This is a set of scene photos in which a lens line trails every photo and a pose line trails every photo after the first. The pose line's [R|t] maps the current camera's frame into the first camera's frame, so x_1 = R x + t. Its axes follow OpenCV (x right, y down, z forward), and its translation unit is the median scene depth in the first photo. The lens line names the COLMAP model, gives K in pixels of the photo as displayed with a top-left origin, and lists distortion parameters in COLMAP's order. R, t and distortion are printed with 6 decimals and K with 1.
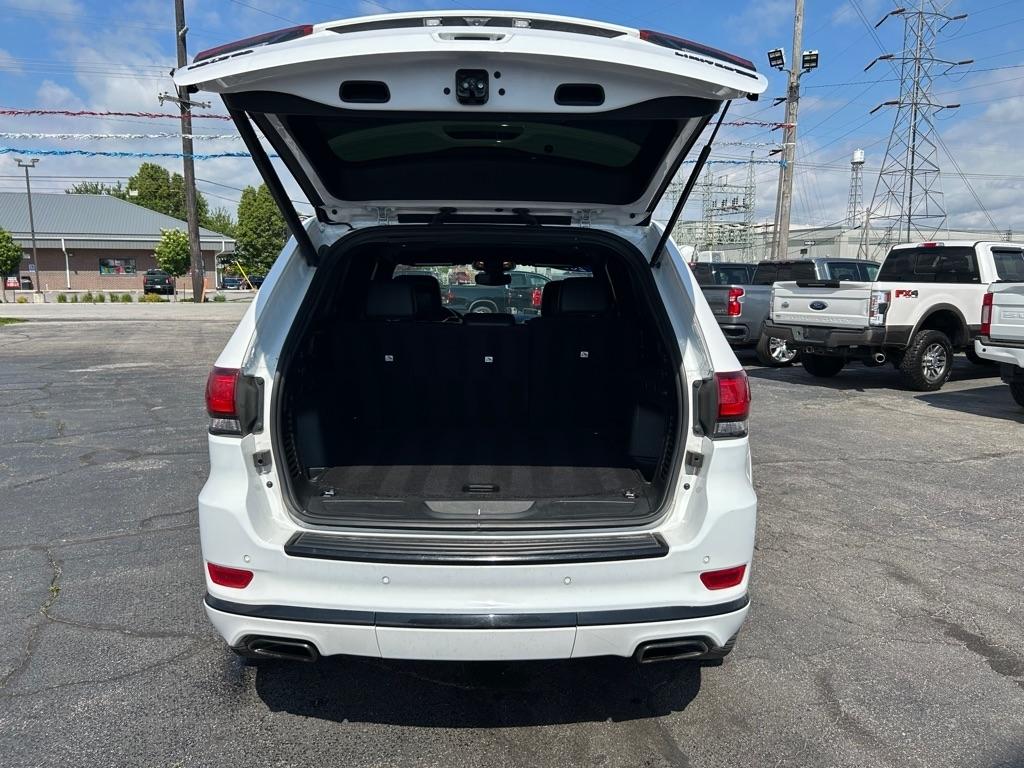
lens RADIAL K [[818.0, 0, 512.0], [0, 818.0, 384.0], [0, 0, 1]] dist [0.023255, -0.006853]
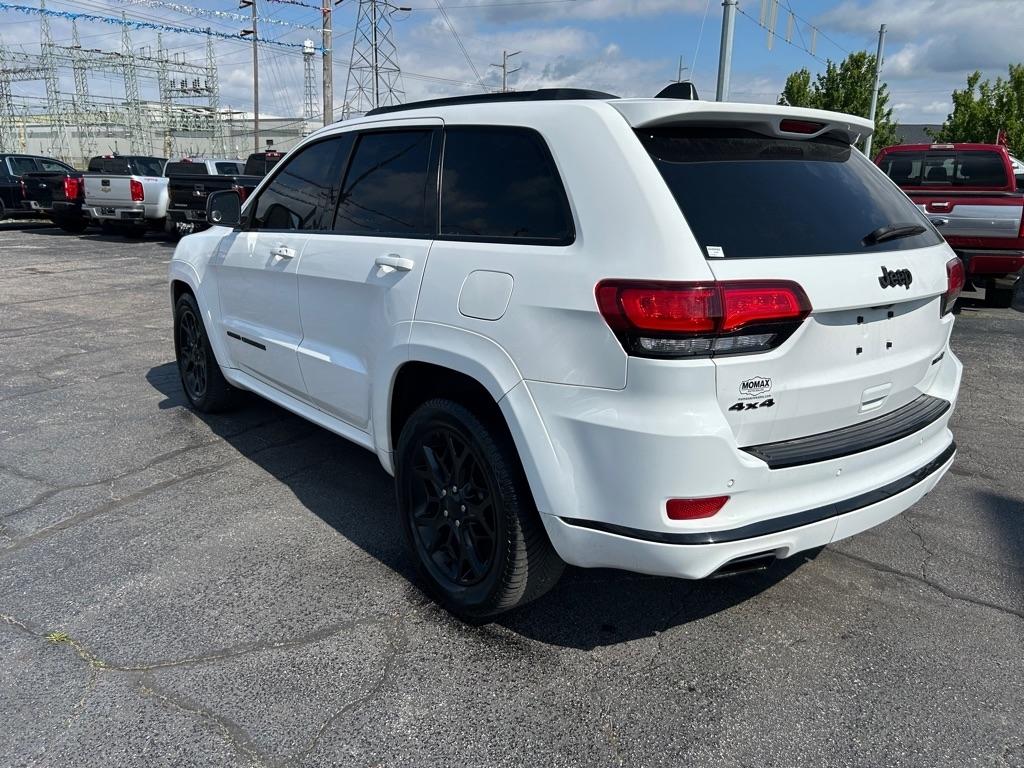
lens RADIAL K [[802.4, 0, 527.9], [0, 802.4, 395.7], [0, 0, 1]] dist [0.068787, -0.075744]
pose [[0.782562, -0.153506, 0.603351, -0.459962], [0.065570, 0.984058, 0.165320, -0.024087], [-0.619110, -0.089812, 0.780151, 0.188100]]
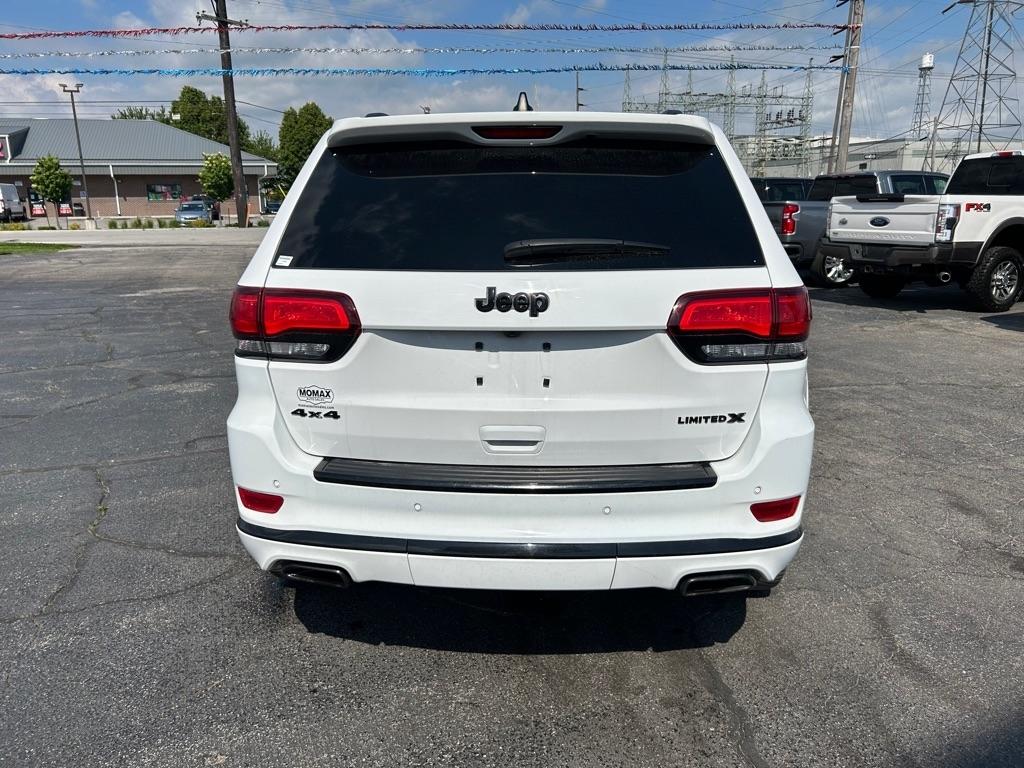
lens RADIAL K [[813.1, 0, 500.1], [0, 813.1, 382.8], [0, 0, 1]] dist [0.064769, -0.071368]
pose [[0.997760, 0.002291, -0.066849, 0.002805], [0.003798, 0.995861, 0.090809, 0.002817], [0.066781, -0.090859, 0.993622, 0.027972]]
